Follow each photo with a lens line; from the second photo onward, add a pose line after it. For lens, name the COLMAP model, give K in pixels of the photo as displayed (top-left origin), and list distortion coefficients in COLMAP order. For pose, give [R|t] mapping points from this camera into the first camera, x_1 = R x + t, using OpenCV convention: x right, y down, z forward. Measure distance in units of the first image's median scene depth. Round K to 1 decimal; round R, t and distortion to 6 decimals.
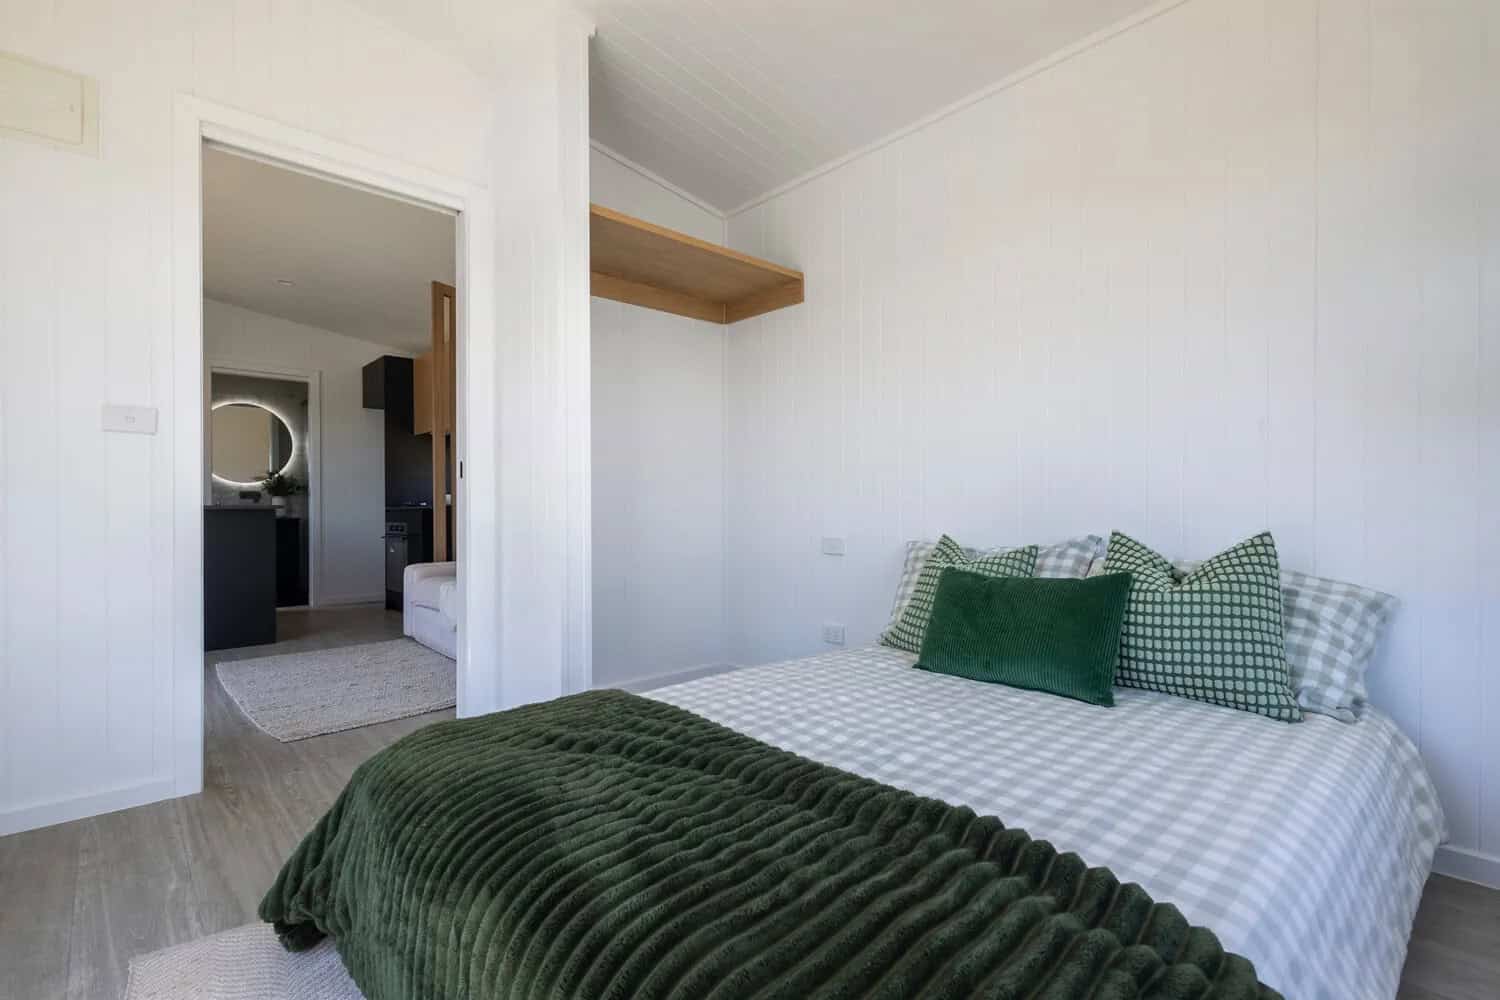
lens RADIAL K [[692.1, 0, 755.4], [0, 692.1, 498.4], [0, 0, 1]] dist [0.002585, 0.000546]
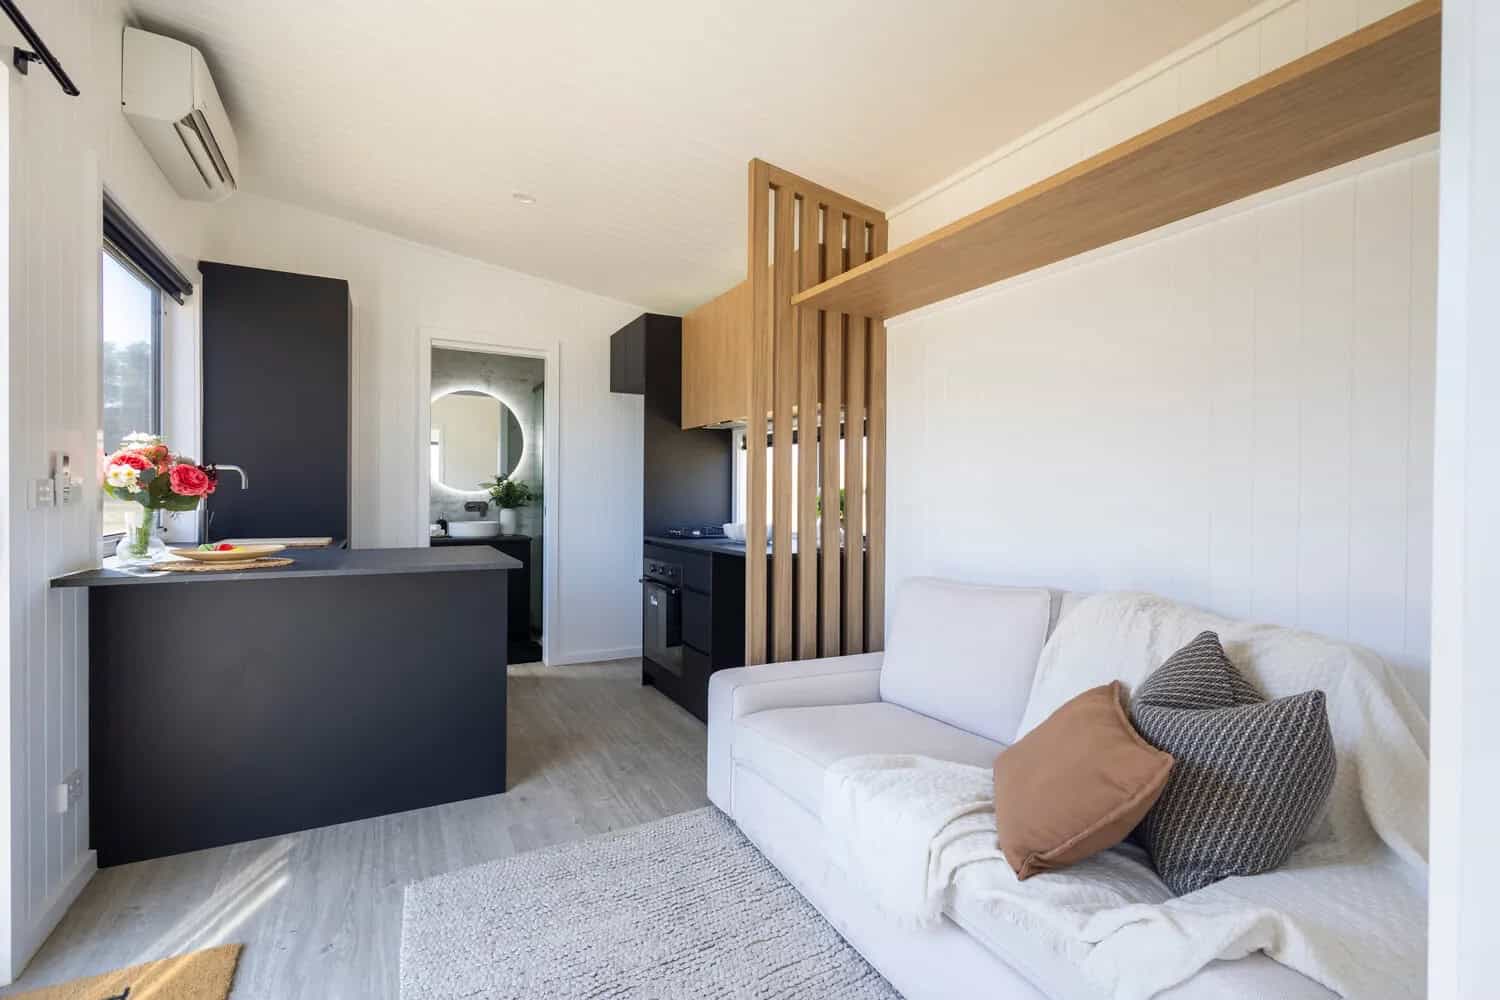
lens RADIAL K [[692.1, 0, 754.6], [0, 692.1, 503.2], [0, 0, 1]] dist [0.002585, 0.000546]
pose [[0.965869, 0.022987, -0.258011, -0.235994], [-0.017655, 0.999580, 0.022962, -0.034836], [0.258430, -0.017623, 0.965869, 0.344321]]
